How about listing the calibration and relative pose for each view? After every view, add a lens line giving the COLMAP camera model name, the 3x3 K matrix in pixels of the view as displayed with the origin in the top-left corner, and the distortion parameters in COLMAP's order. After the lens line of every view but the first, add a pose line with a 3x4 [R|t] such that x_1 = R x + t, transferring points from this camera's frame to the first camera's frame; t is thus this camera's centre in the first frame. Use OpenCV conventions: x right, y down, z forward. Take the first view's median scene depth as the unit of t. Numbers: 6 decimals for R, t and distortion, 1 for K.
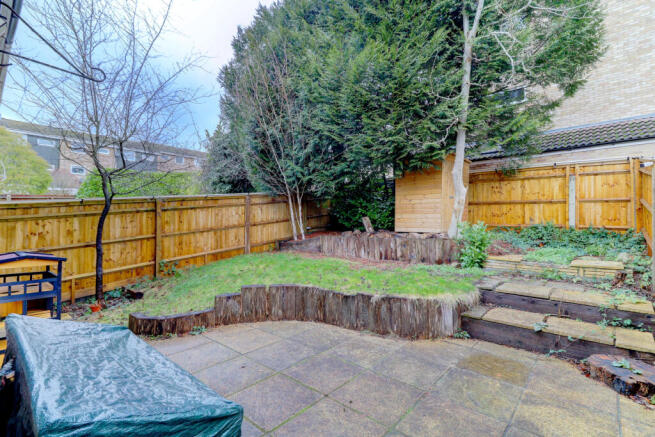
lens RADIAL K [[307.7, 0, 332.1], [0, 307.7, 219.0], [0, 0, 1]] dist [0.000650, -0.001127]
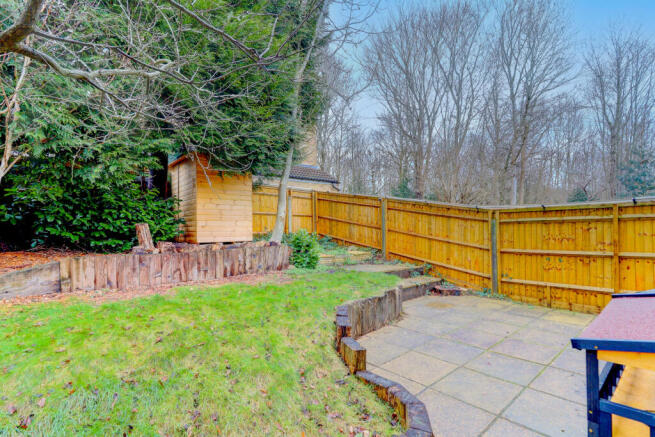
lens RADIAL K [[307.7, 0, 332.1], [0, 307.7, 219.0], [0, 0, 1]] dist [0.000650, -0.001127]
pose [[0.141342, 0.019020, 0.989778, -0.650728], [0.007041, 0.999771, -0.020217, -0.005454], [-0.989936, 0.009826, 0.141175, 0.620204]]
